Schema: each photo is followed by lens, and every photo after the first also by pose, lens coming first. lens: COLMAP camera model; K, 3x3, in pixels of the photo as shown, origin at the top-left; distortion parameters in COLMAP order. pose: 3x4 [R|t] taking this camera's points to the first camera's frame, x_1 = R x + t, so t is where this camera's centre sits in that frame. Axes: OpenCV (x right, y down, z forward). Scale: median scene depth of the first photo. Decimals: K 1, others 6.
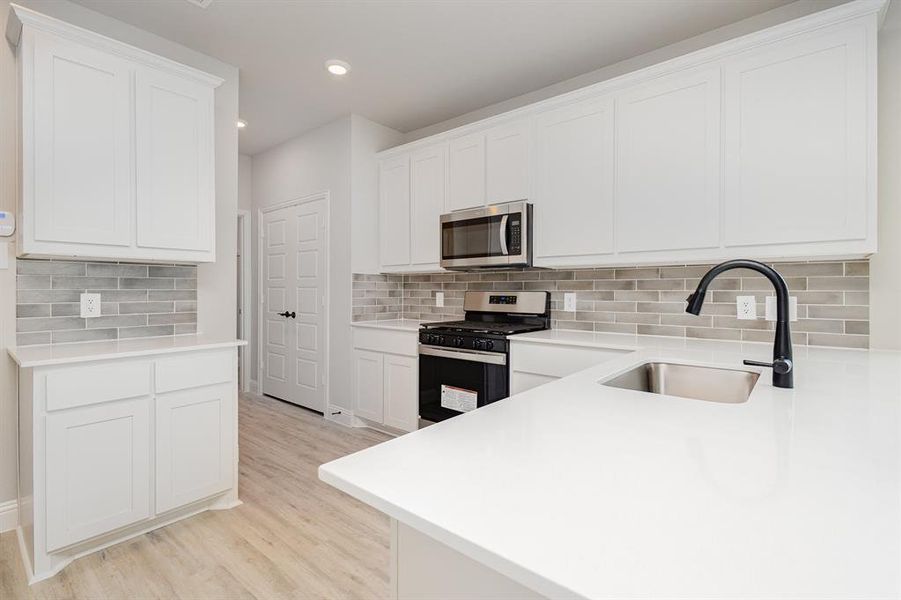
lens RADIAL K [[423.4, 0, 450.4], [0, 423.4, 295.5], [0, 0, 1]] dist [0.005270, -0.000209]
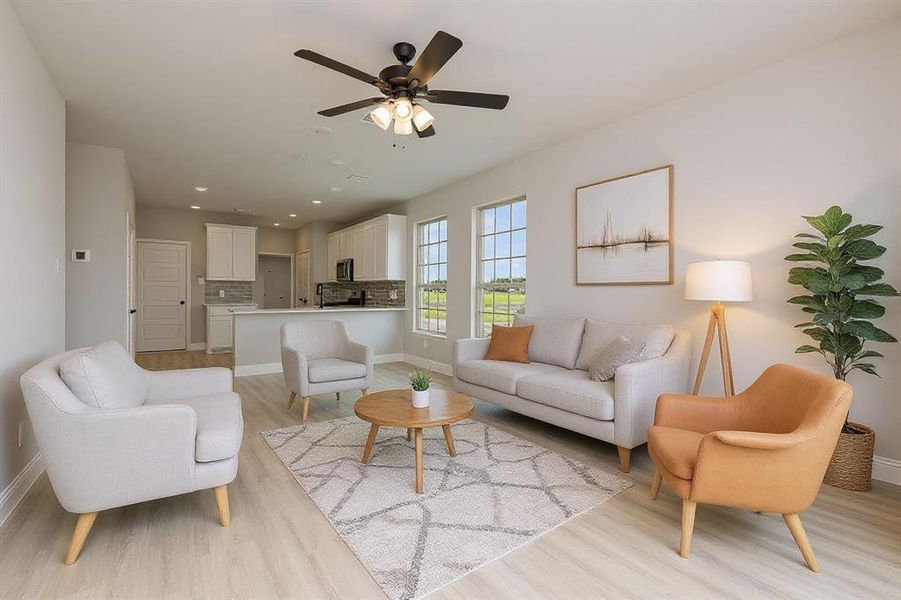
lens RADIAL K [[423.4, 0, 450.4], [0, 423.4, 295.5], [0, 0, 1]] dist [0.005270, -0.000209]
pose [[0.958768, 0.007246, -0.284098, 1.581312], [-0.009884, 0.999920, -0.007851, 0.041776], [0.284018, 0.010335, 0.958763, -1.479294]]
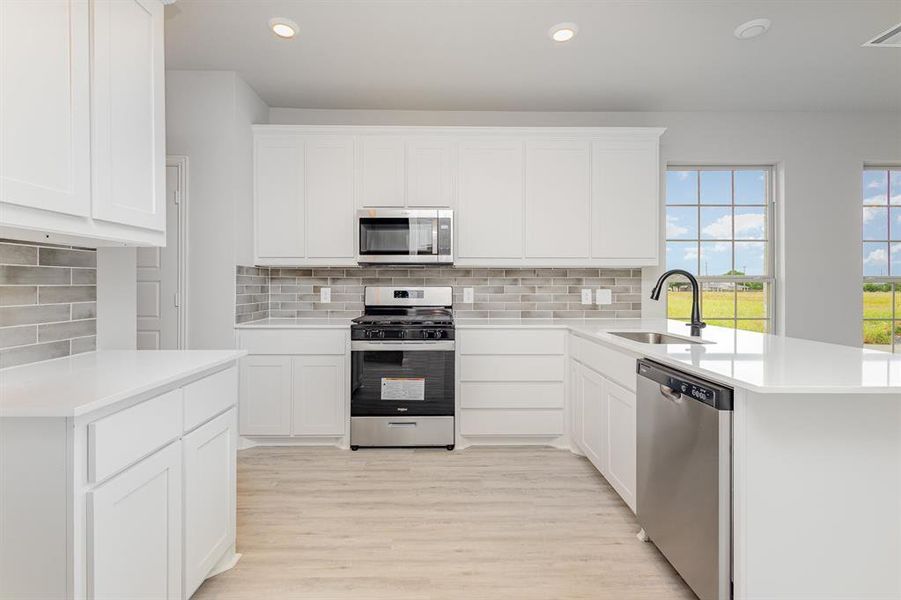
lens RADIAL K [[423.4, 0, 450.4], [0, 423.4, 295.5], [0, 0, 1]] dist [0.005270, -0.000209]
pose [[0.754006, -0.016399, 0.656662, -0.563618], [0.007819, 0.999842, 0.015992, -0.003671], [-0.656821, -0.006924, 0.754015, 0.119413]]
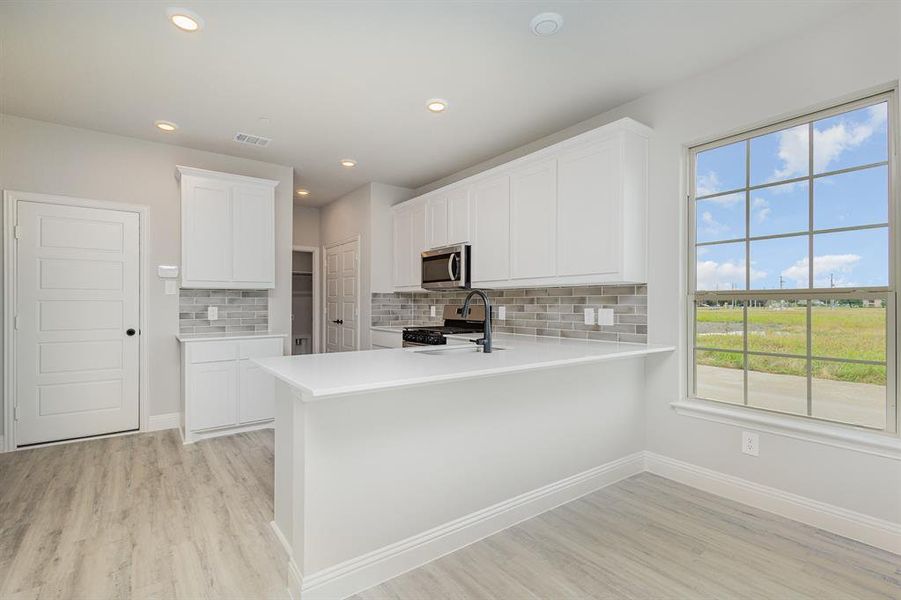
lens RADIAL K [[432.4, 0, 452.2], [0, 432.4, 305.3], [0, 0, 1]] dist [-0.001540, -0.000546]
pose [[0.971802, -0.000864, -0.235798, 0.467351], [-0.001093, 0.999966, -0.008169, 0.002276], [0.235797, 0.008196, 0.971768, -0.444561]]
